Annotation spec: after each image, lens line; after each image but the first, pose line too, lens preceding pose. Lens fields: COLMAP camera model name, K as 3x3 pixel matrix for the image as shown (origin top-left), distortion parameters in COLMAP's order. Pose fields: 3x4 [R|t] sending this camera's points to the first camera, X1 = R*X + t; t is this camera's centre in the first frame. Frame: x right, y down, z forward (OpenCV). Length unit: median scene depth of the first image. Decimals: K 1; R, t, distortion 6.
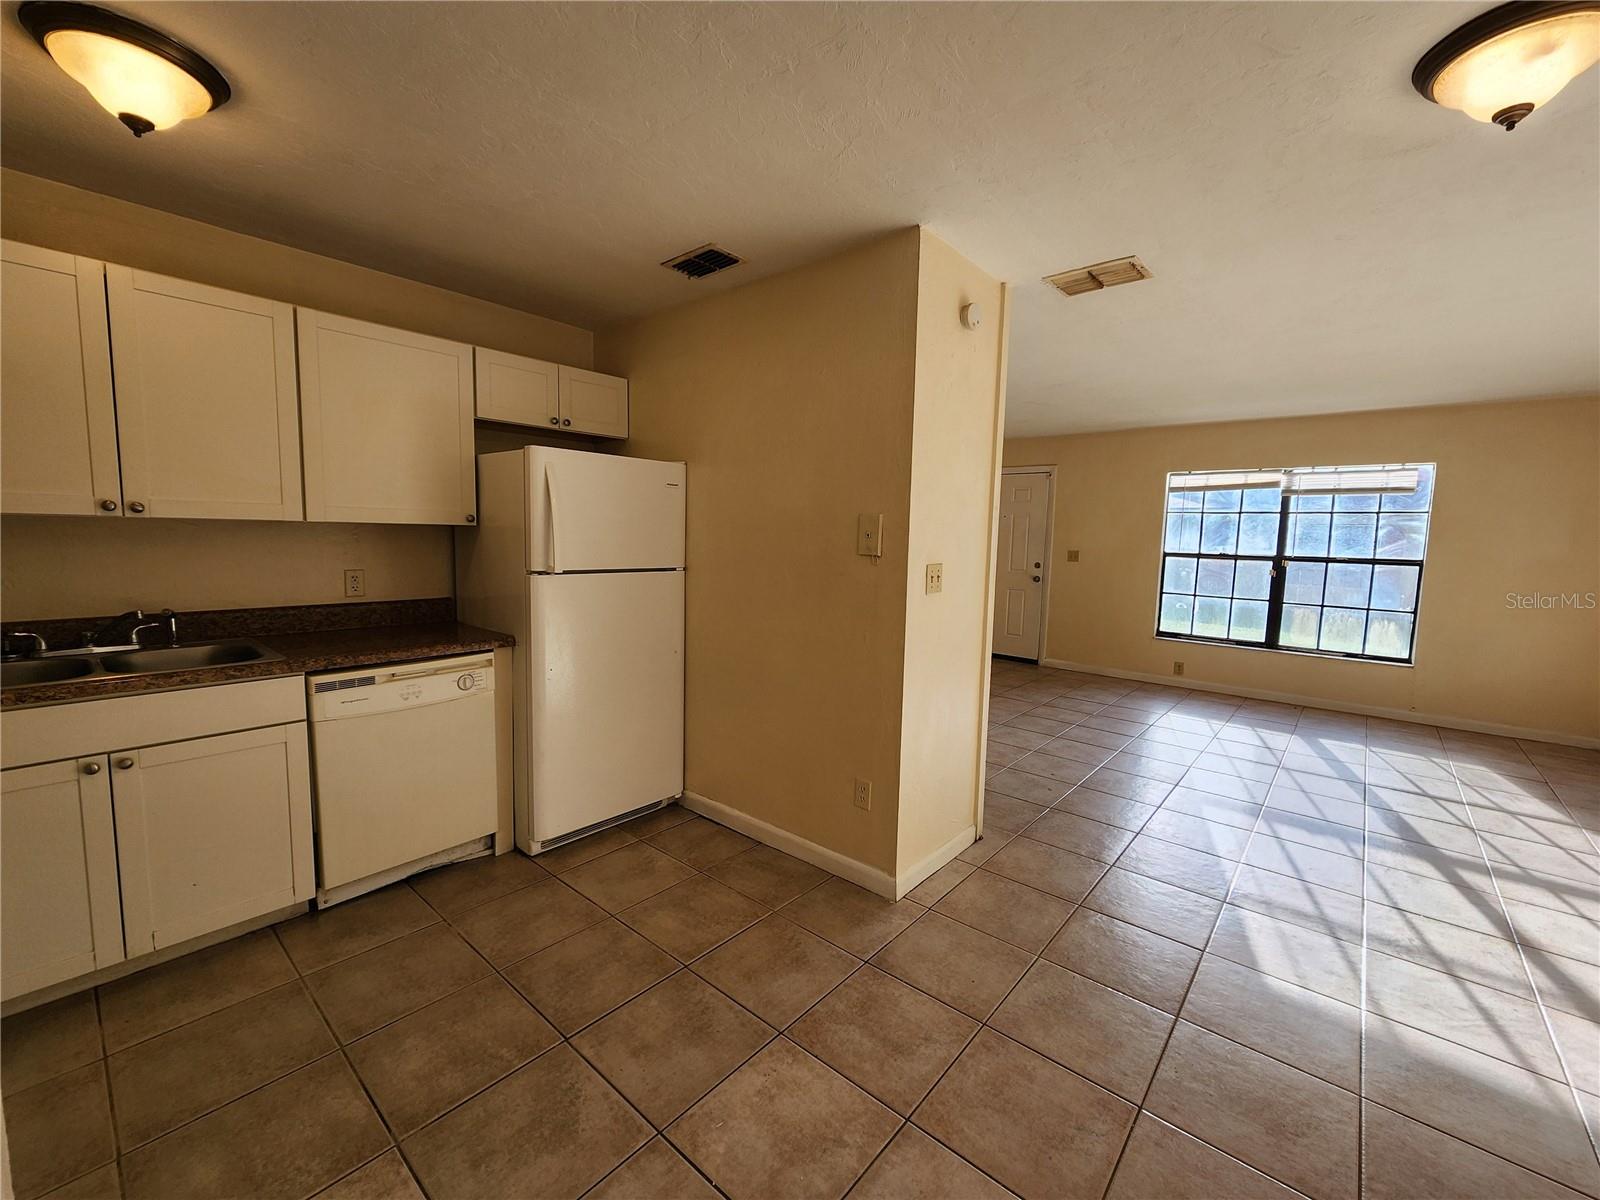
lens RADIAL K [[659.5, 0, 807.3], [0, 659.5, 596.3], [0, 0, 1]] dist [0.001743, -0.000139]
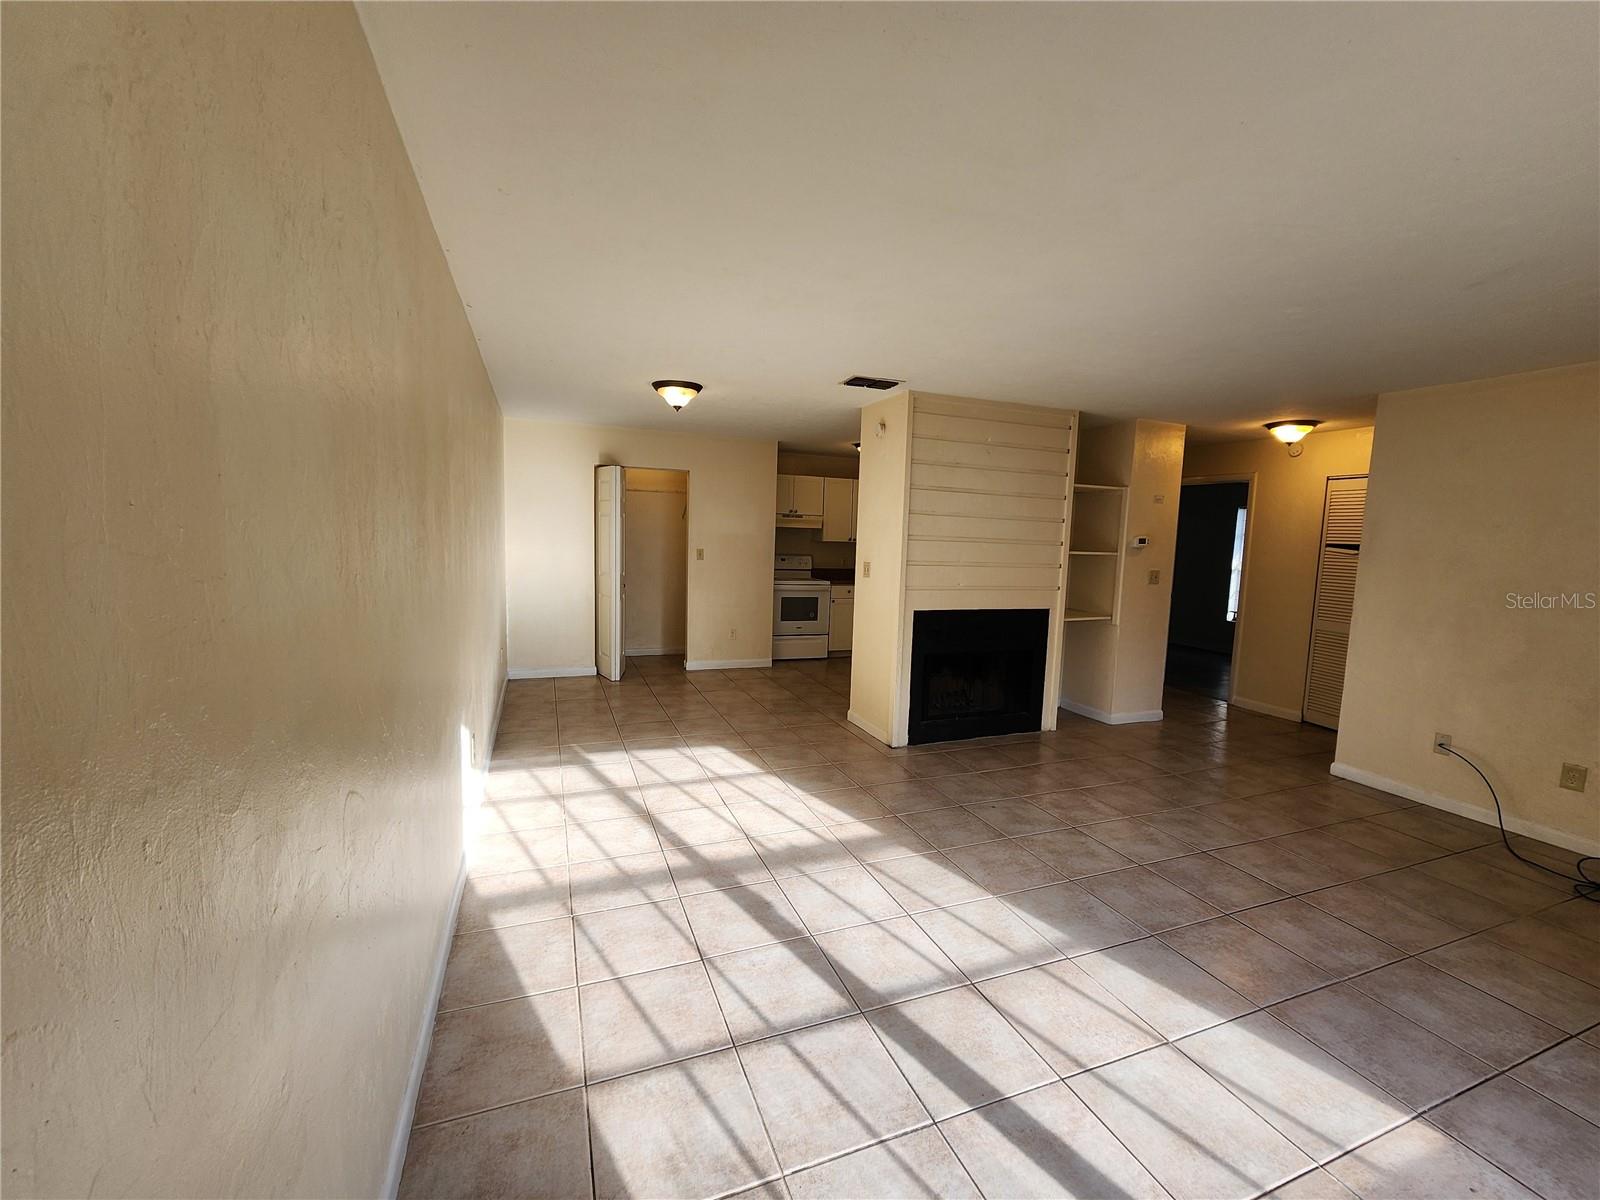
lens RADIAL K [[659.5, 0, 799.0], [0, 659.5, 598.4], [0, 0, 1]] dist [0.001743, -0.000139]
pose [[-0.475780, 0.048715, -0.878214, 2.053980], [-0.130731, 0.983458, 0.125378, -0.166214], [0.869795, 0.174463, -0.461541, 1.779594]]
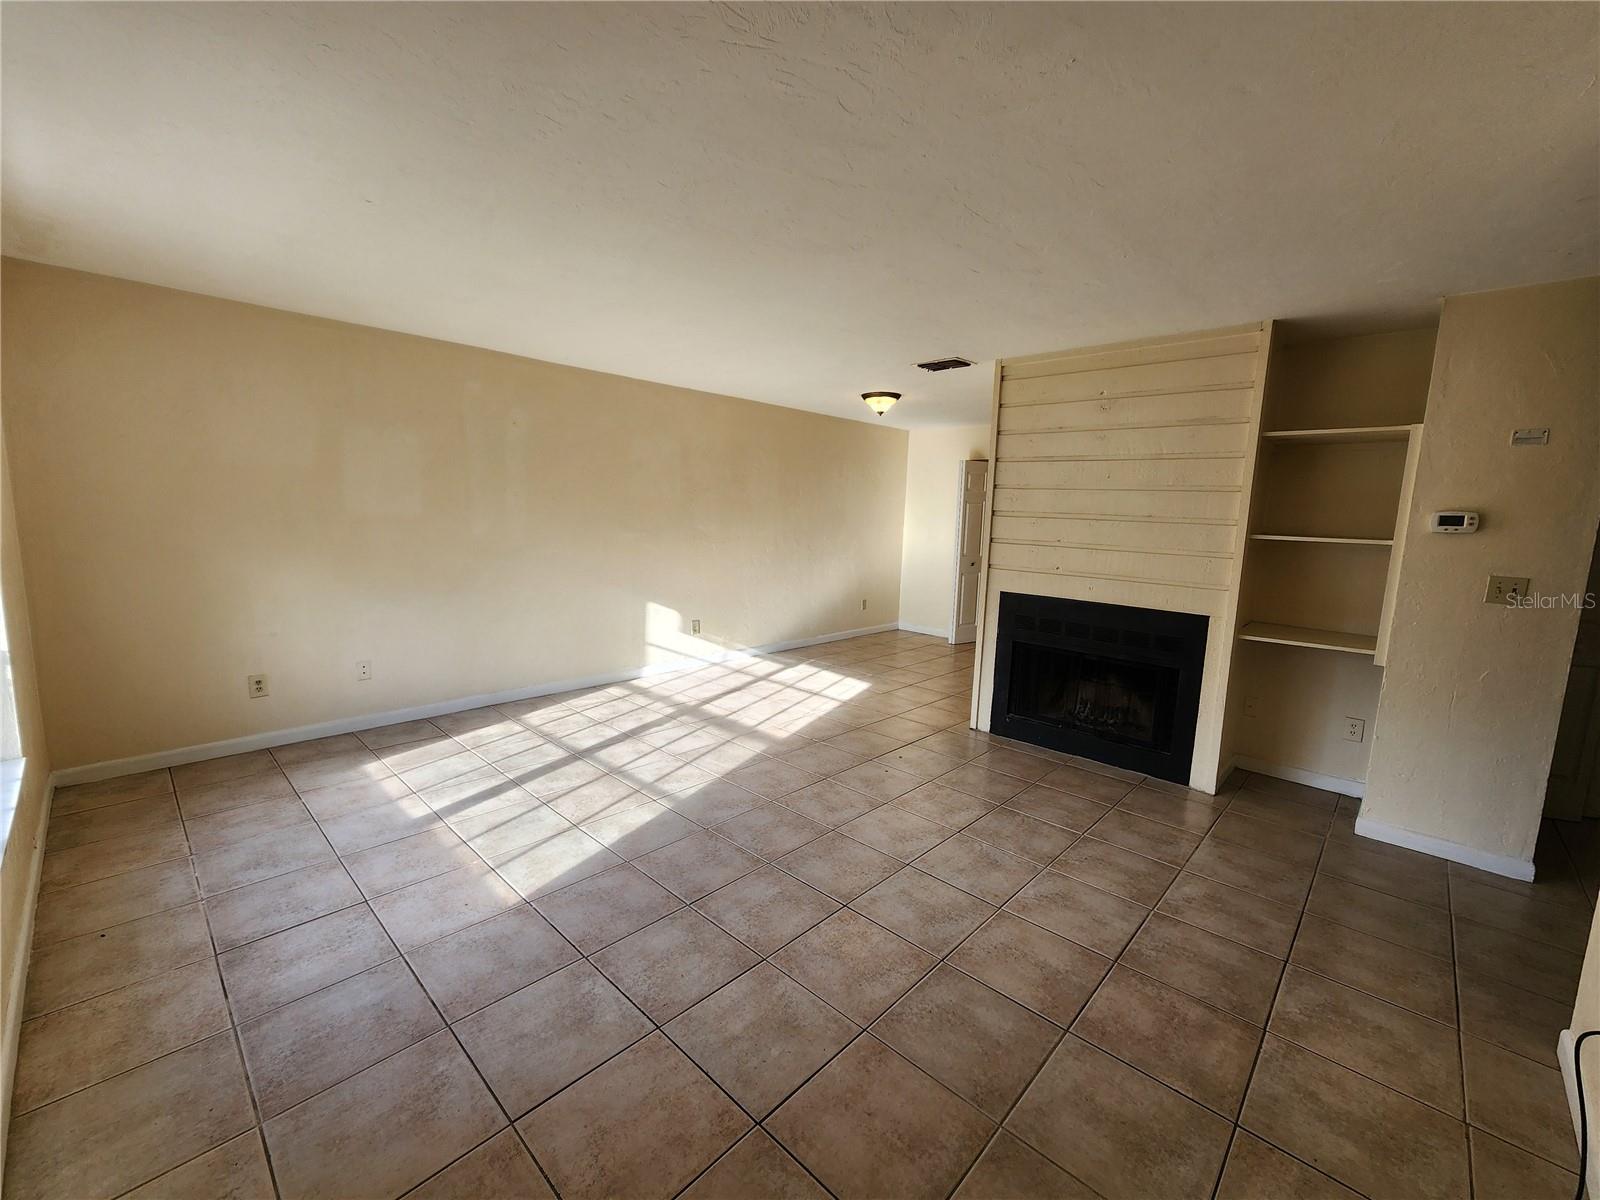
lens RADIAL K [[659.5, 0, 801.4], [0, 659.5, 601.6], [0, 0, 1]] dist [0.001743, -0.000139]
pose [[-0.996456, -0.064886, 0.053521, 0.714569], [-0.050308, 0.969716, 0.238997, -0.306679], [-0.067408, 0.235457, -0.969544, 2.944787]]
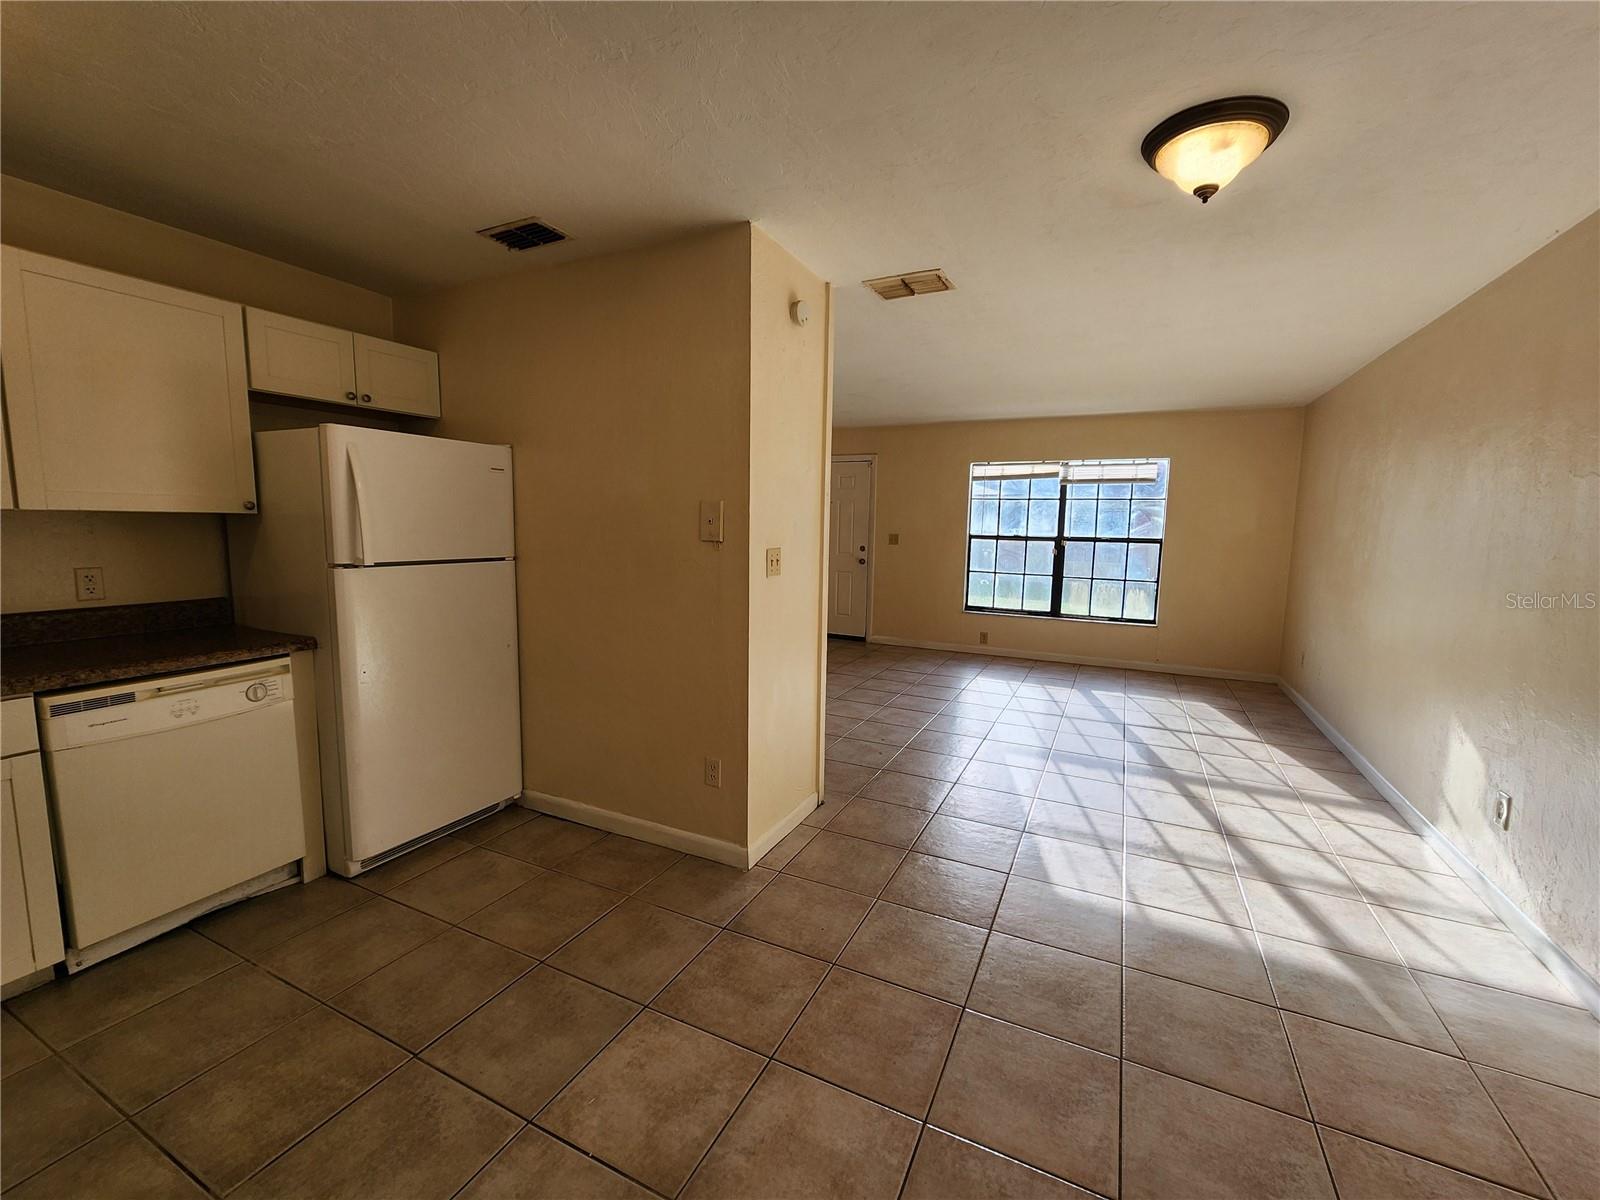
lens RADIAL K [[659.5, 0, 806.9], [0, 659.5, 599.8], [0, 0, 1]] dist [0.001743, -0.000139]
pose [[0.967581, -0.036894, 0.249850, -0.022806], [0.030146, 0.999071, 0.030779, 0.001442], [-0.250754, -0.022250, 0.967795, -0.035408]]
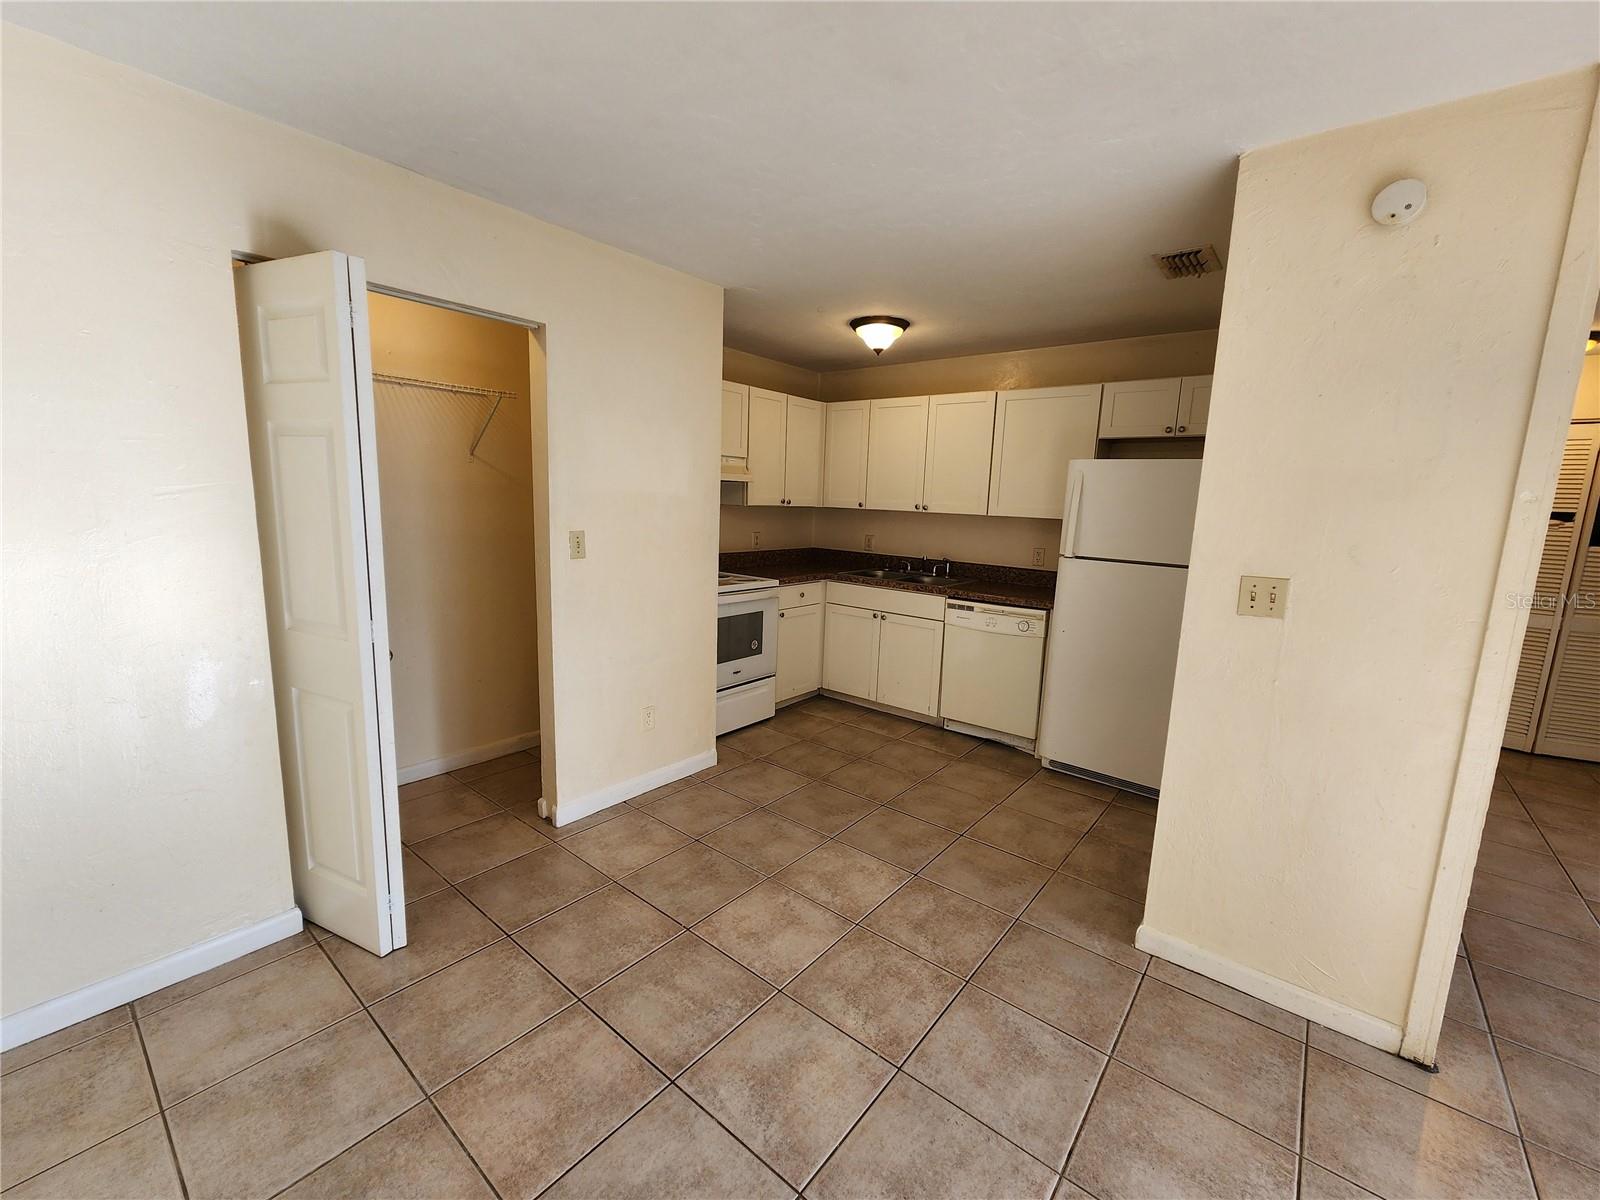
lens RADIAL K [[659.5, 0, 800.3], [0, 659.5, 599.7], [0, 0, 1]] dist [0.001743, -0.000139]
pose [[0.021612, 0.132190, -0.990989, 0.945673], [-0.134265, 0.982625, 0.128146, -0.050086], [0.990710, 0.130286, 0.038985, 0.459734]]
